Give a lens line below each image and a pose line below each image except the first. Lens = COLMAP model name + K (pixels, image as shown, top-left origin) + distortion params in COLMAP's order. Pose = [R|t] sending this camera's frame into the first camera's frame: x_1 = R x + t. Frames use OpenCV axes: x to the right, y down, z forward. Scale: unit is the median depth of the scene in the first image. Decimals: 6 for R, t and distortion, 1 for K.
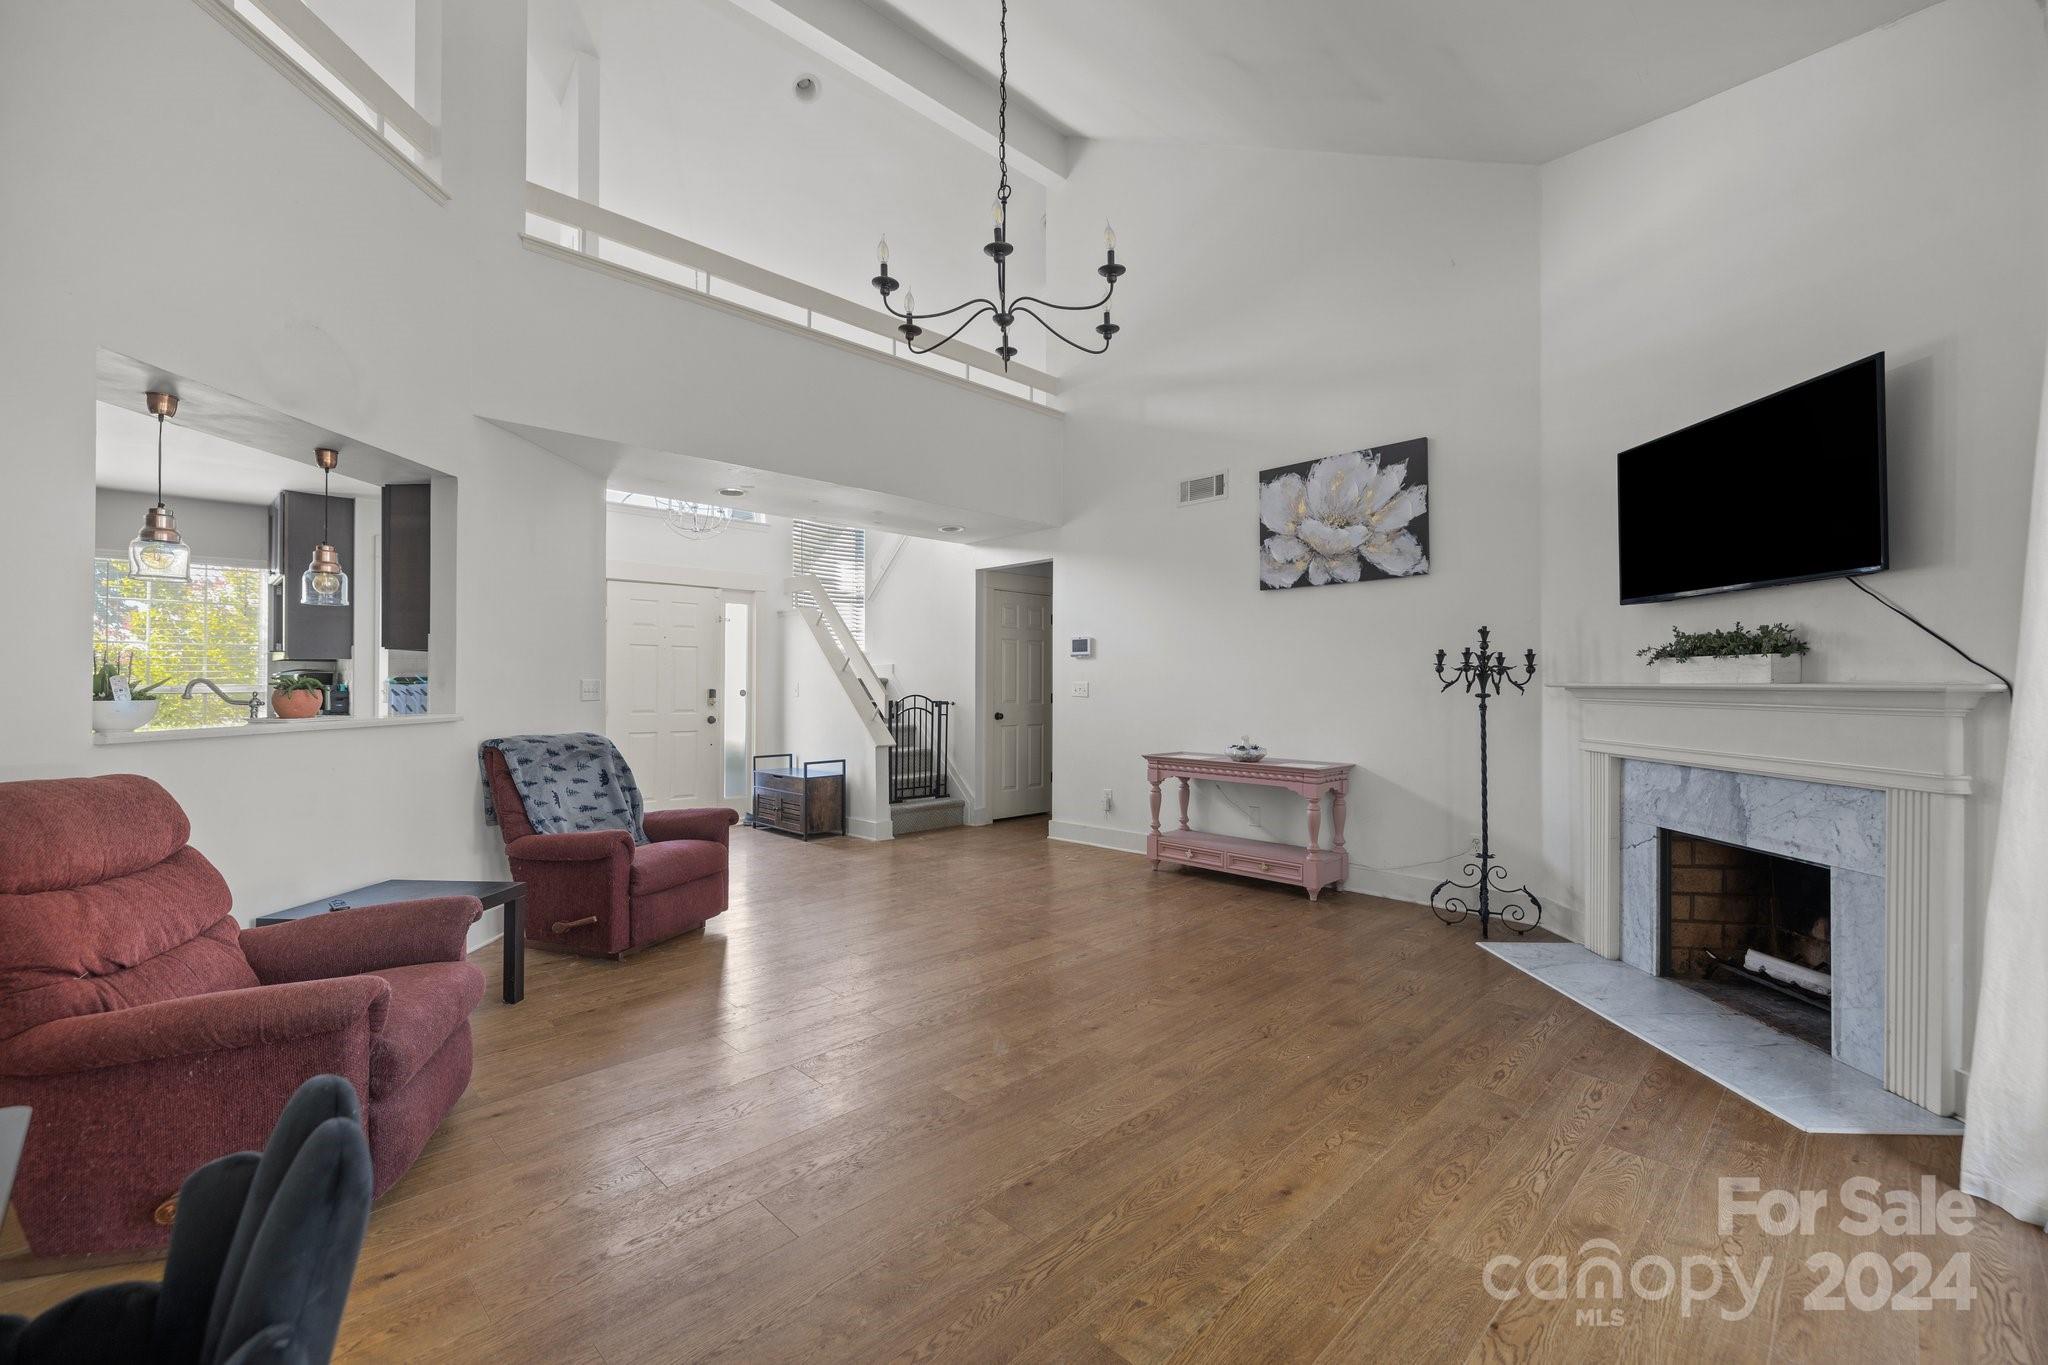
lens RADIAL K [[862.1, 0, 1013.5], [0, 862.1, 673.3], [0, 0, 1]] dist [-0.000795, -0.000154]
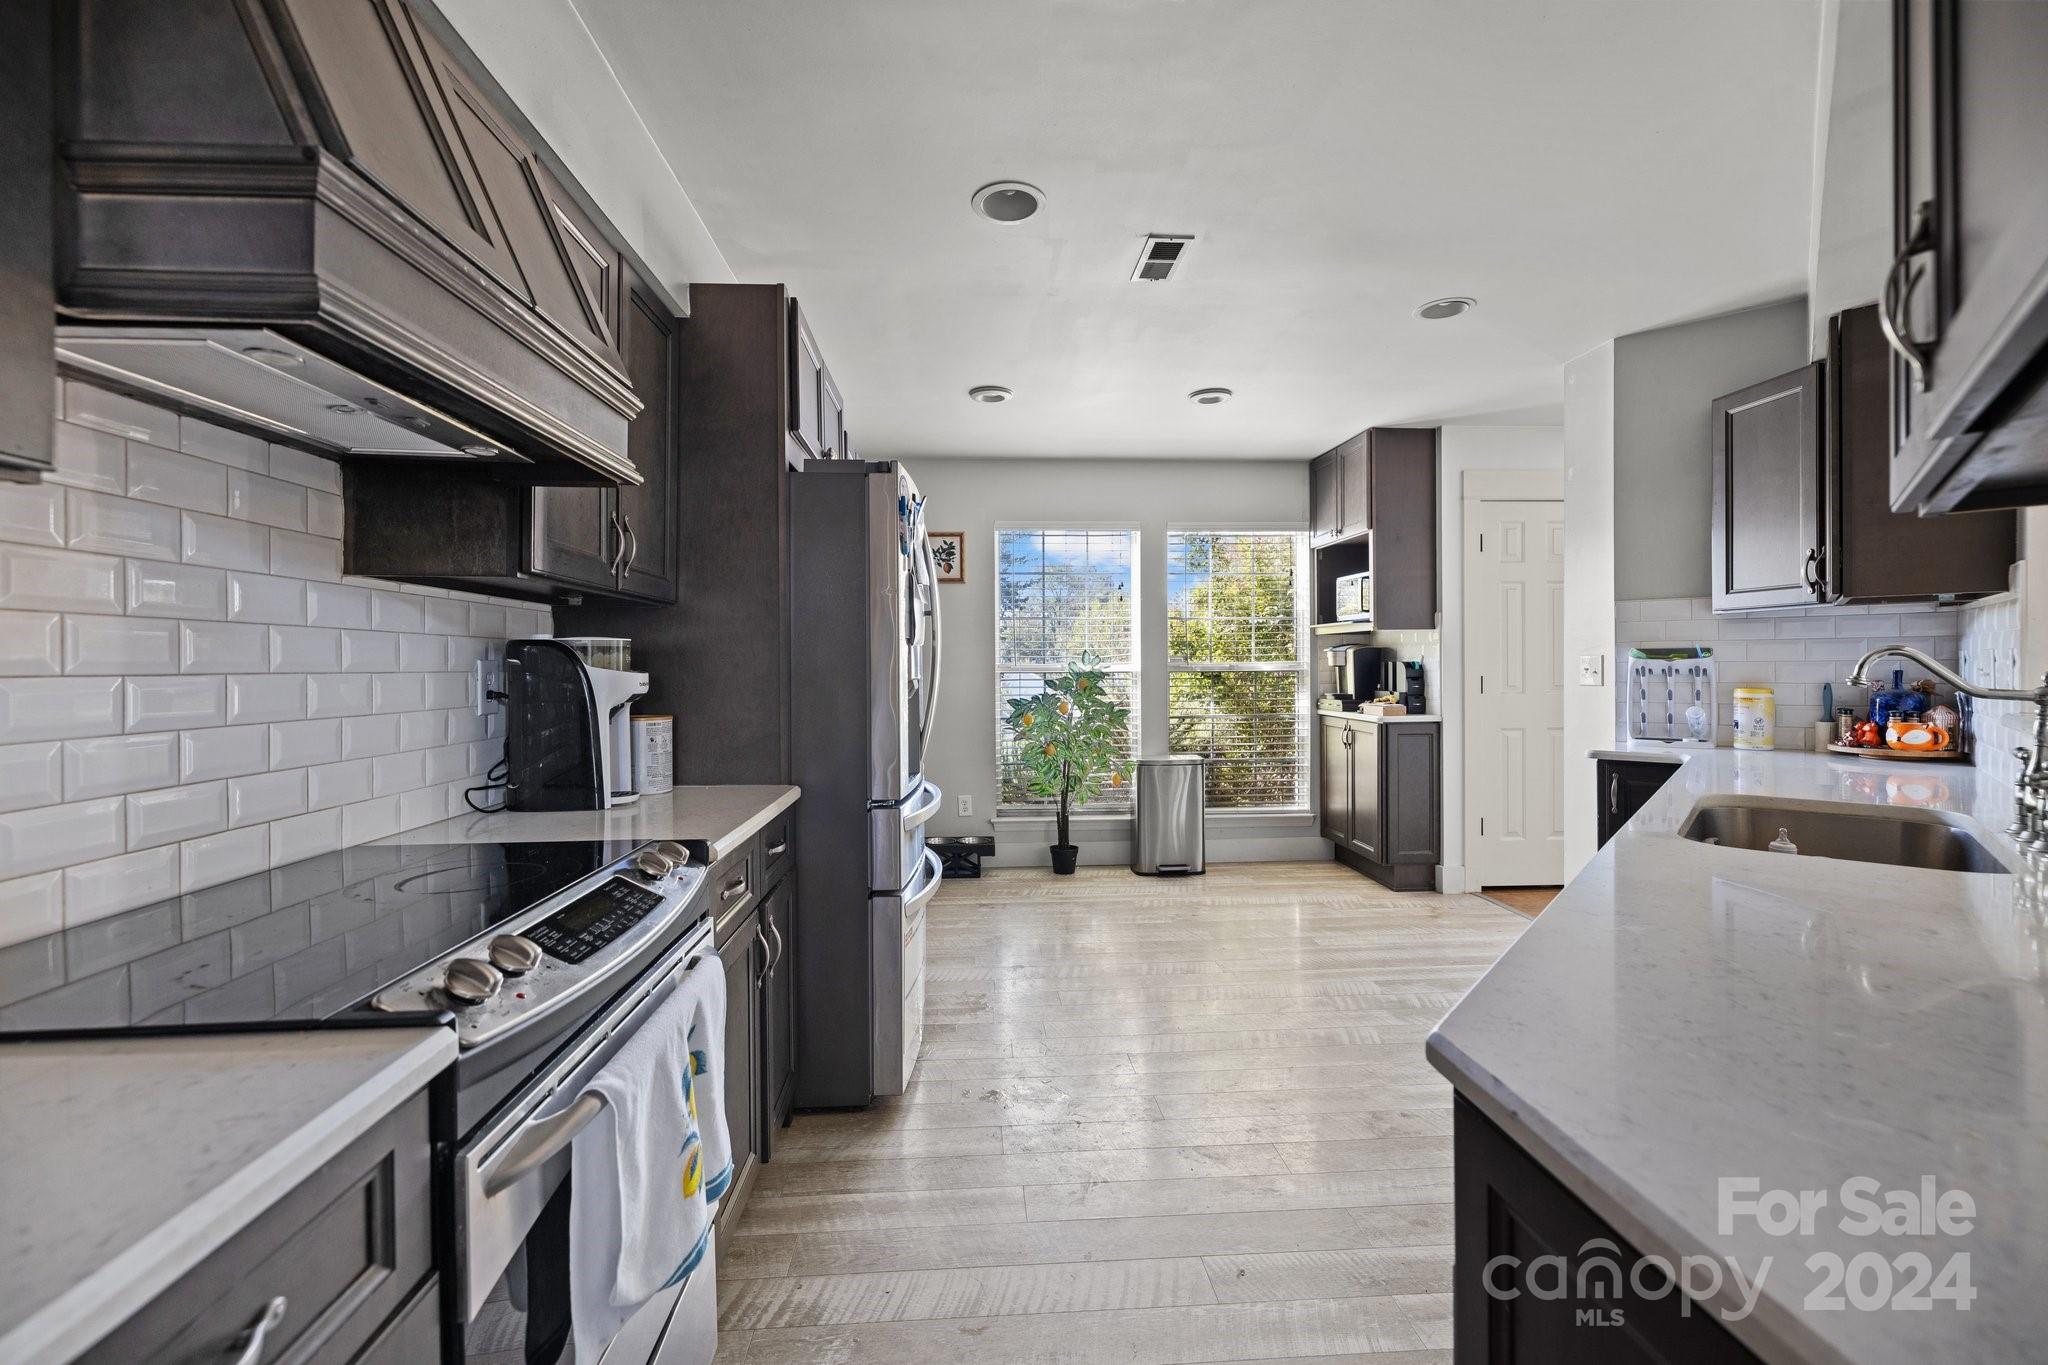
lens RADIAL K [[862.1, 0, 1013.5], [0, 862.1, 673.3], [0, 0, 1]] dist [-0.000795, -0.000154]
pose [[0.750343, -0.000751, -0.661049, -0.634087], [0.017426, 0.999674, 0.018644, 0.002483], [0.660820, -0.025508, 0.750111, 0.169906]]
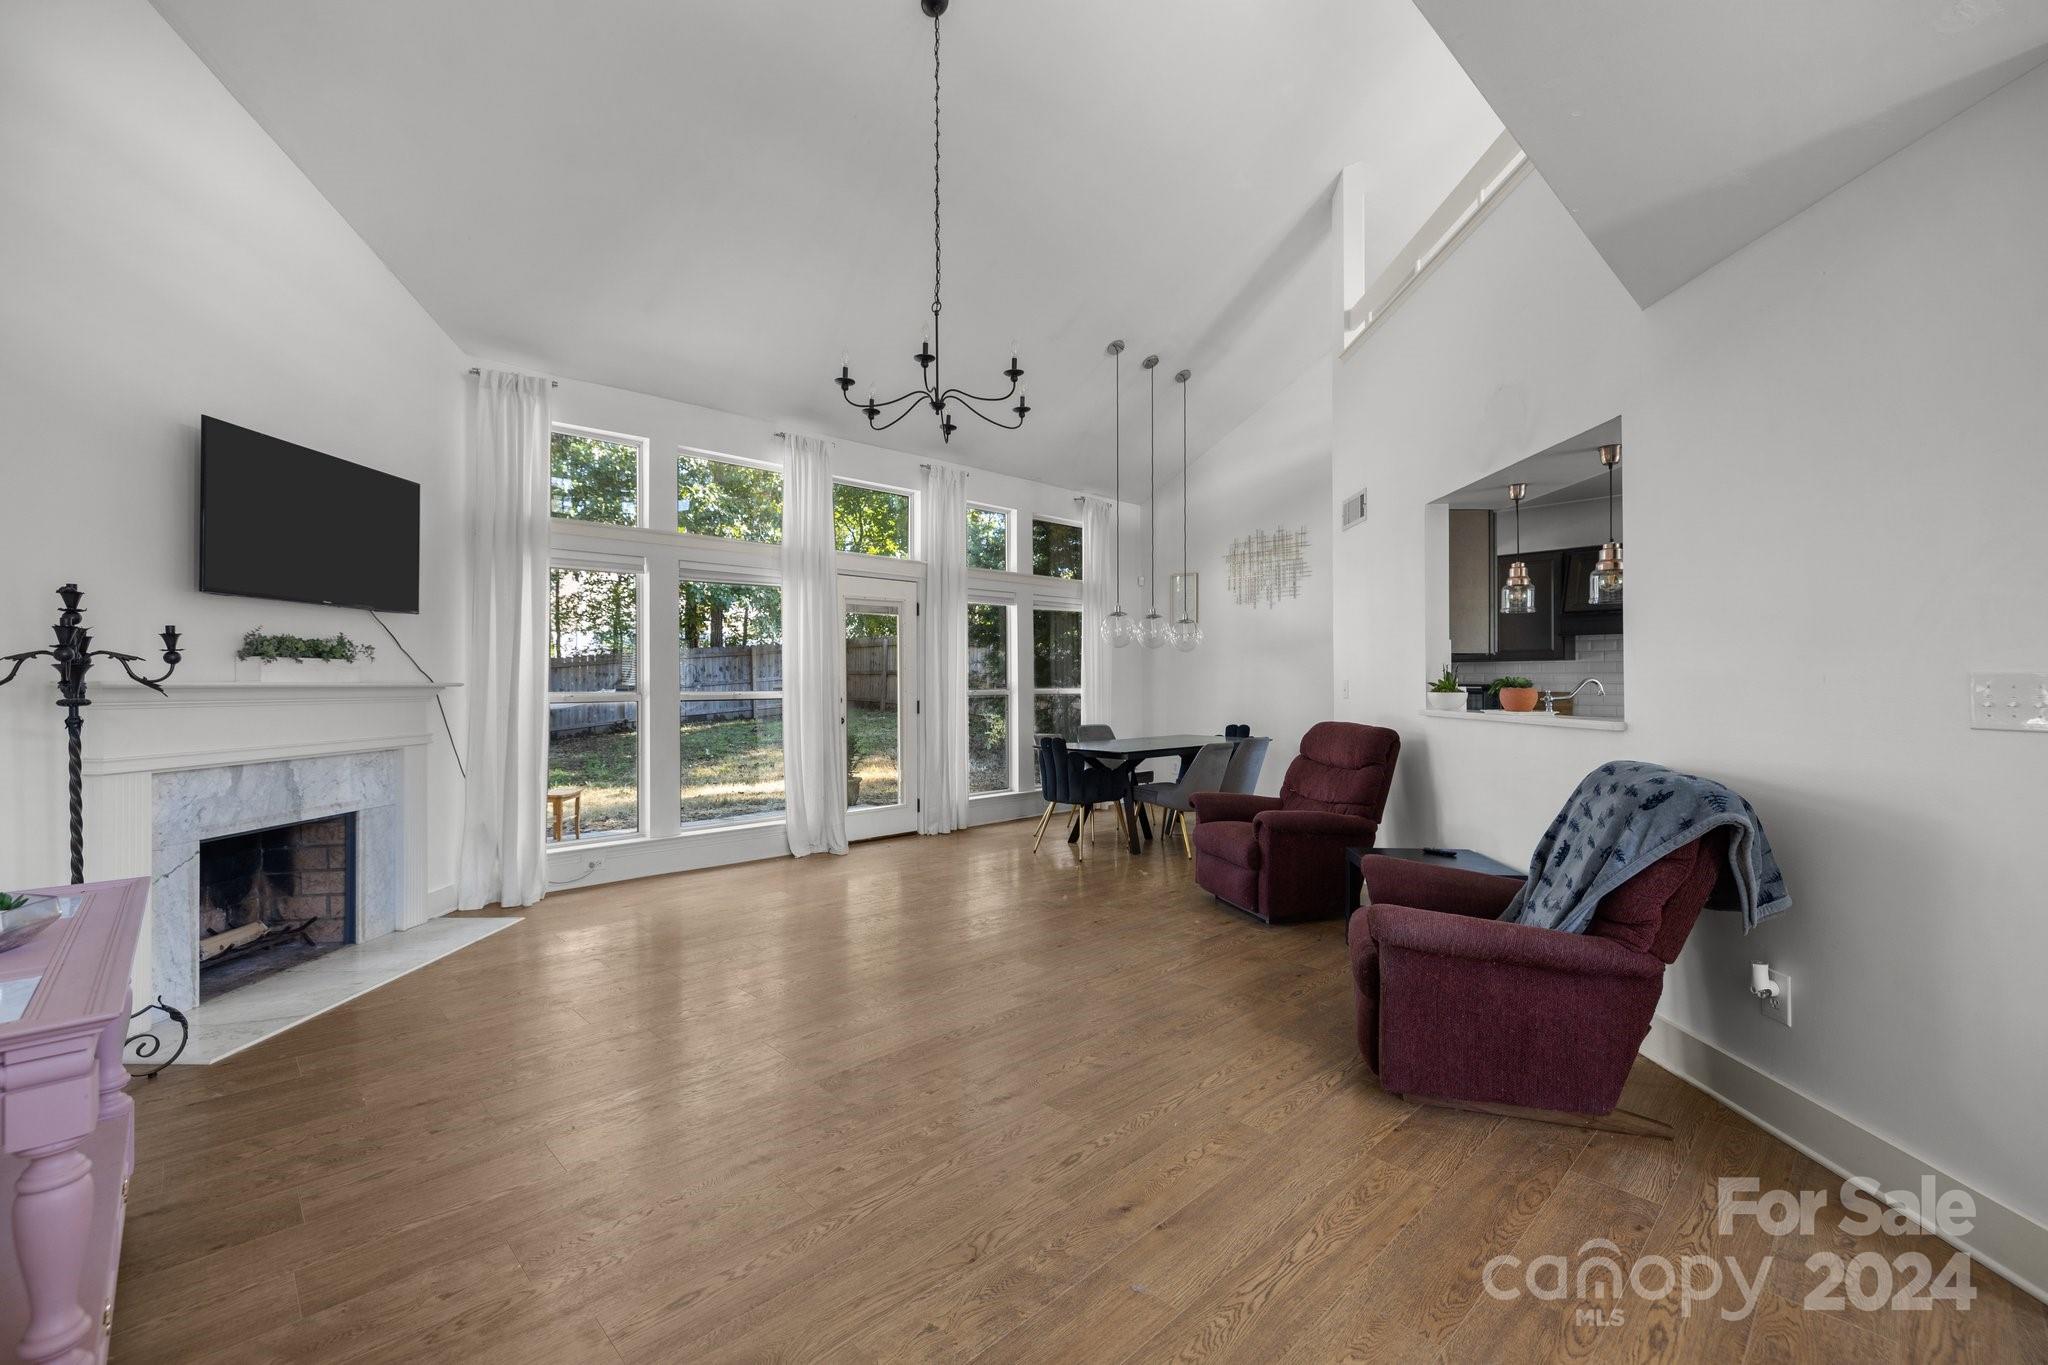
lens RADIAL K [[862.1, 0, 1013.5], [0, 862.1, 673.3], [0, 0, 1]] dist [-0.000795, -0.000154]
pose [[-0.999774, 0.000427, 0.021231, -0.096199], [-0.000071, 0.999725, -0.023457, 0.017897], [-0.021236, -0.023453, -0.999499, 1.416473]]
